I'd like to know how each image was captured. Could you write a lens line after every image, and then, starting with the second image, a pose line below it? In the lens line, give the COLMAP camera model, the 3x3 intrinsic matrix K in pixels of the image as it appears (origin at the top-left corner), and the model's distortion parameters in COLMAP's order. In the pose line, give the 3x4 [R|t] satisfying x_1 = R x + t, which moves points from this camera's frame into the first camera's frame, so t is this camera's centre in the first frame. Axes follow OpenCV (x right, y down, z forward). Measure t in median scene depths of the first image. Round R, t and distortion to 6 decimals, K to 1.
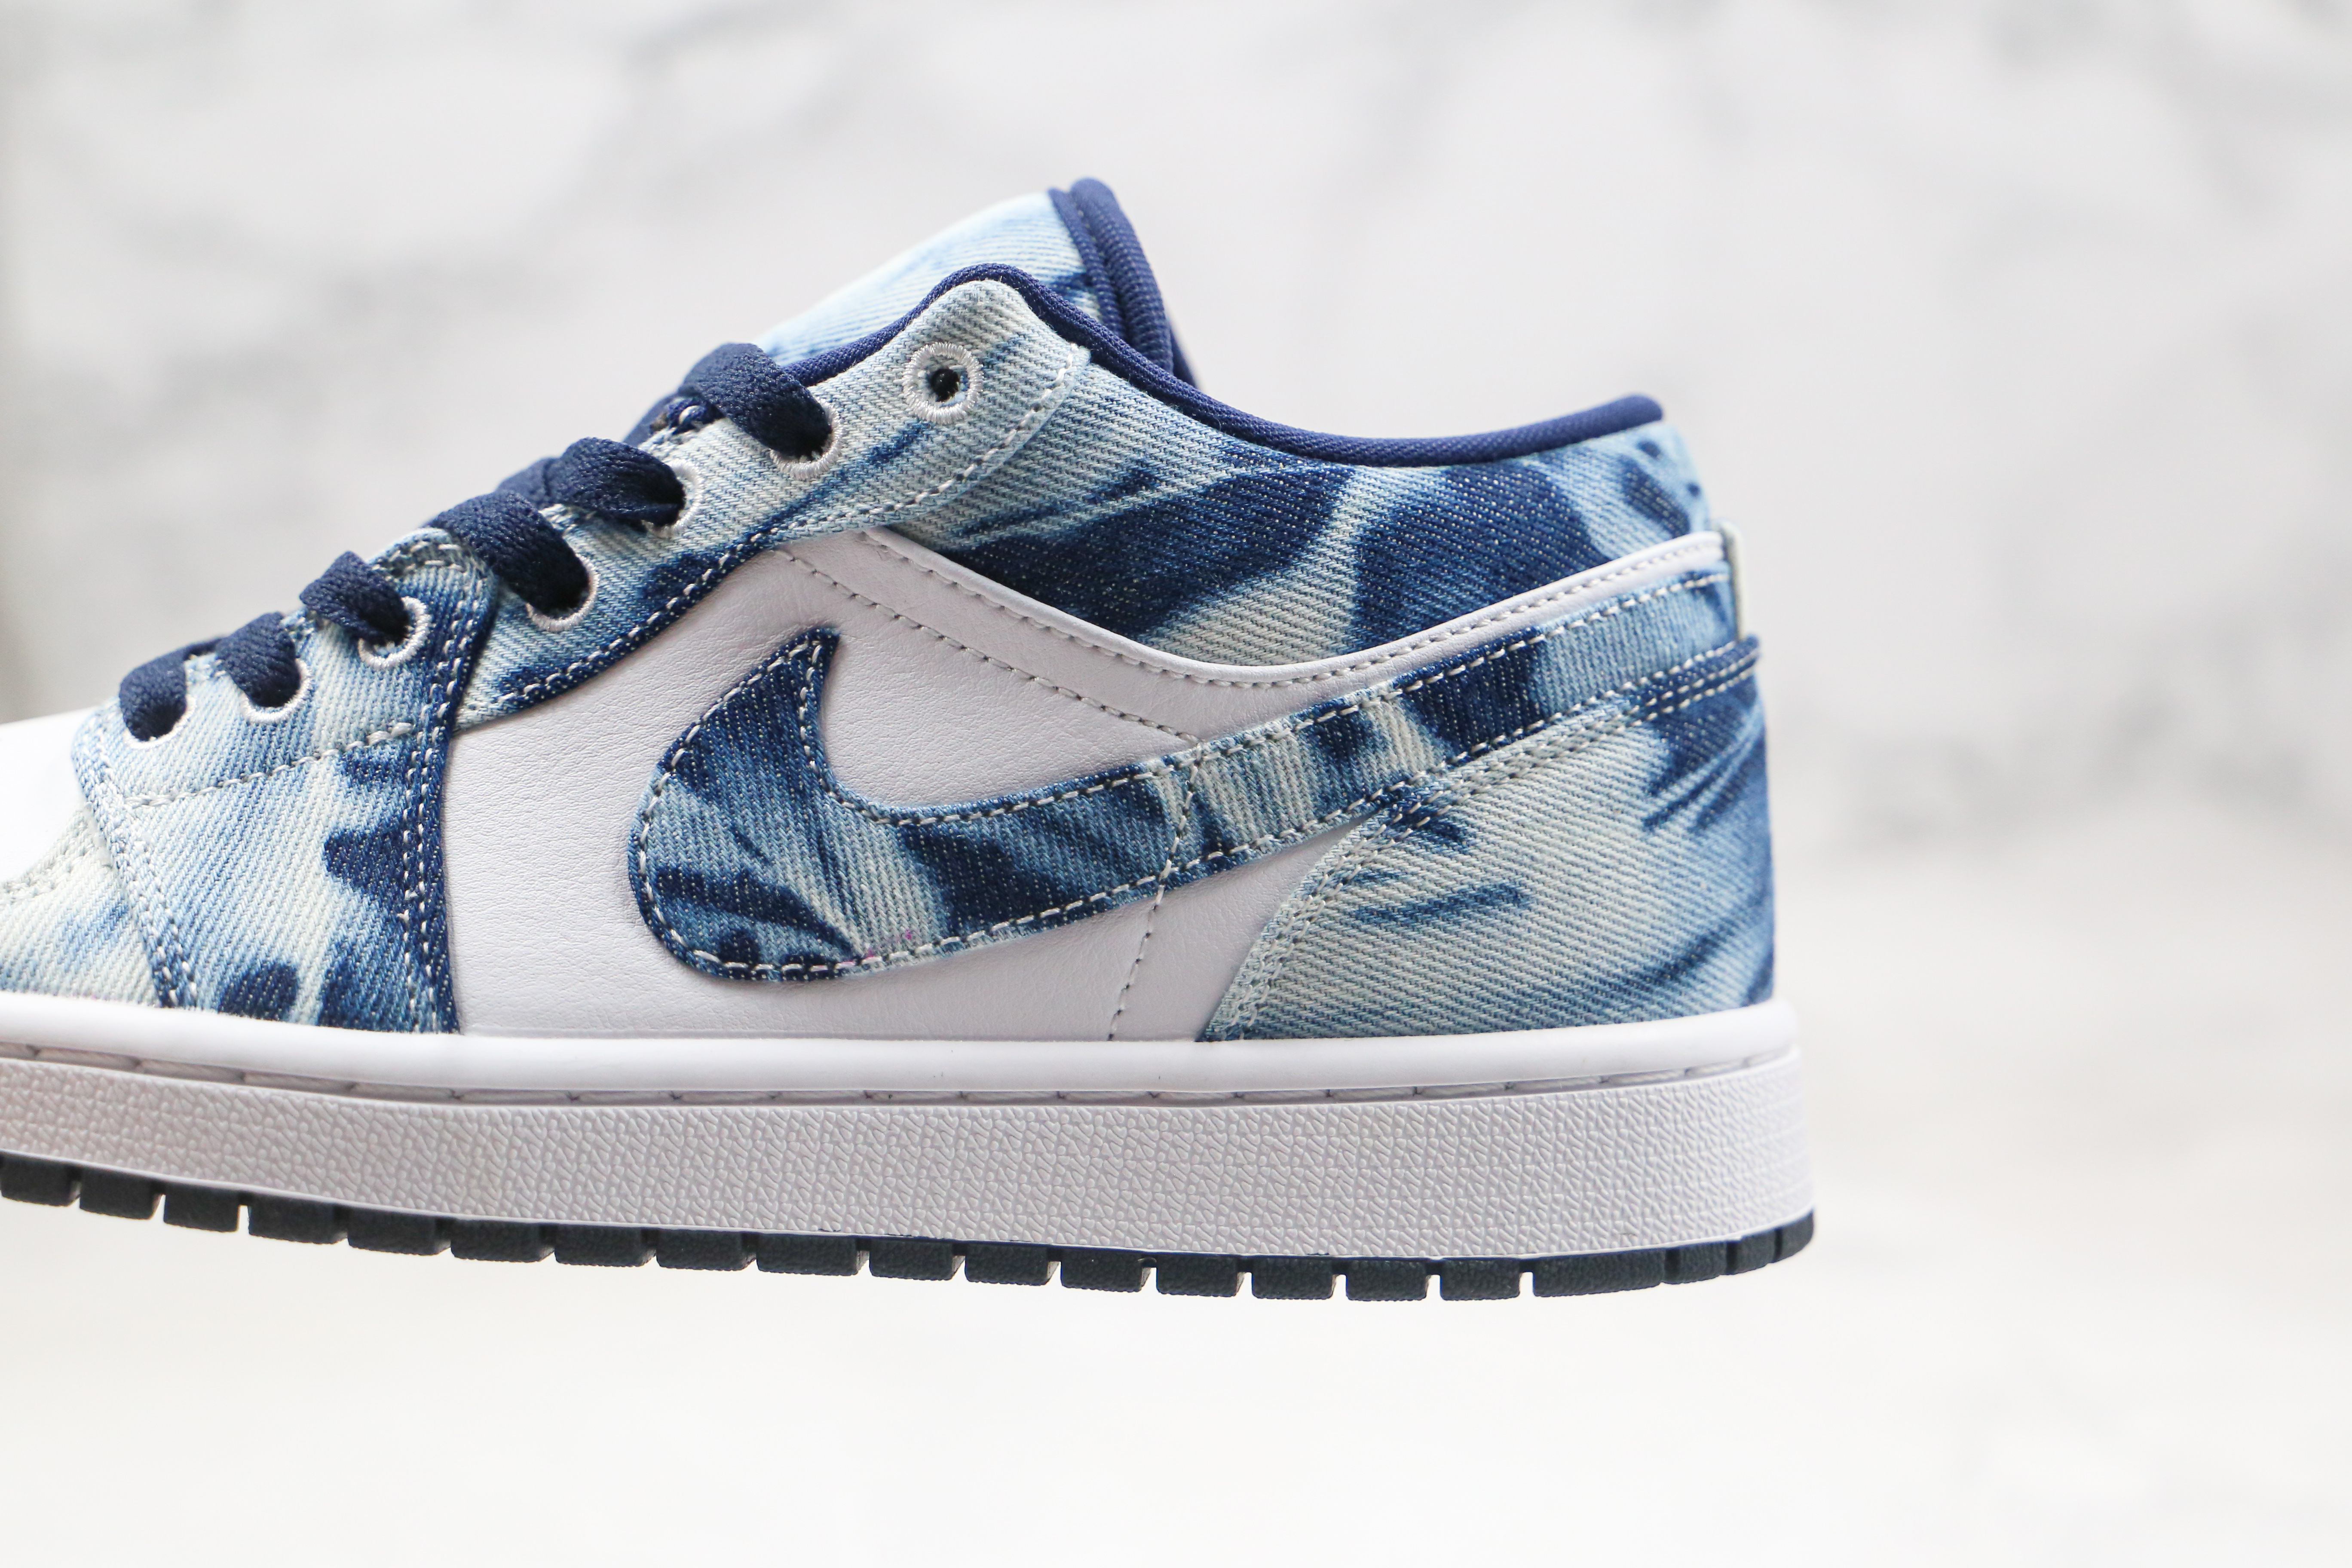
lens RADIAL K [[3516.6, 0, 1172.3], [0, 3516.6, 702.2], [0, 0, 1]] dist [-0.021710, 0.017417]
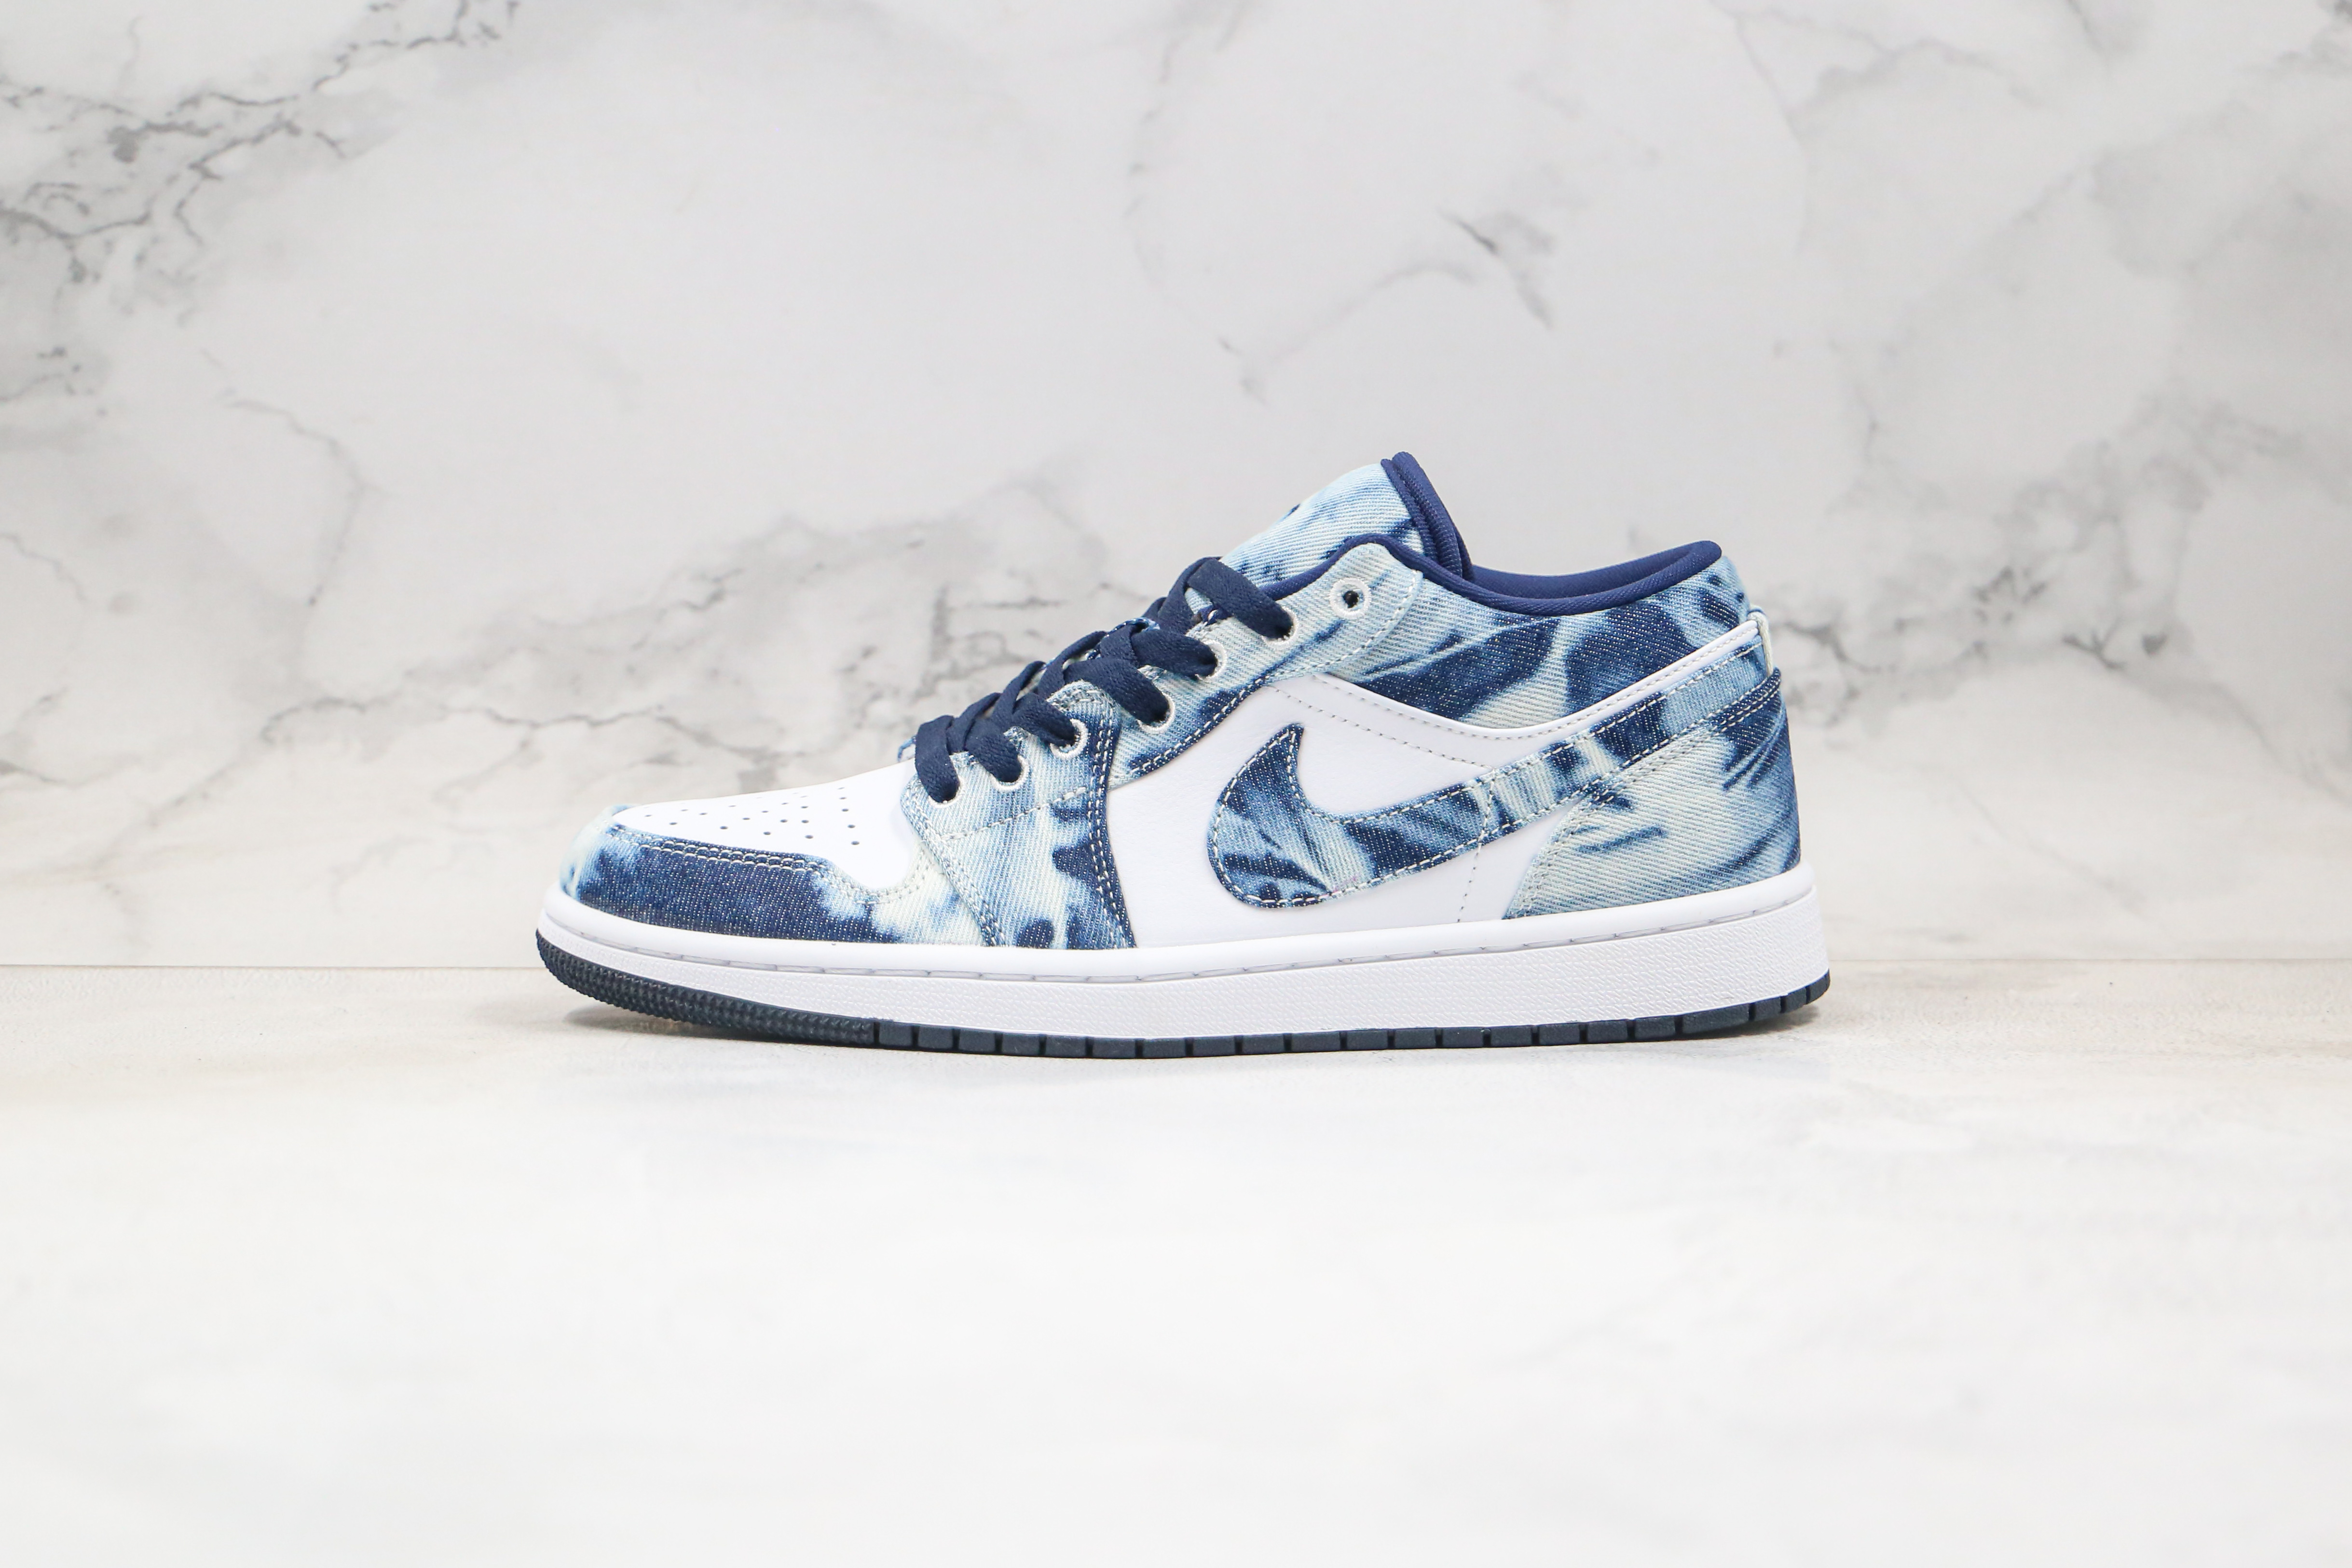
lens RADIAL K [[3777.5, 0, 1227.0], [0, 3777.5, 719.2], [0, 0, 1]] dist [-0.009814, 0.074489]
pose [[0.996951, -0.076907, -0.013201, -0.109364], [0.077850, 0.991838, 0.100983, -0.238062], [0.005327, -0.101703, 0.994801, -1.081487]]
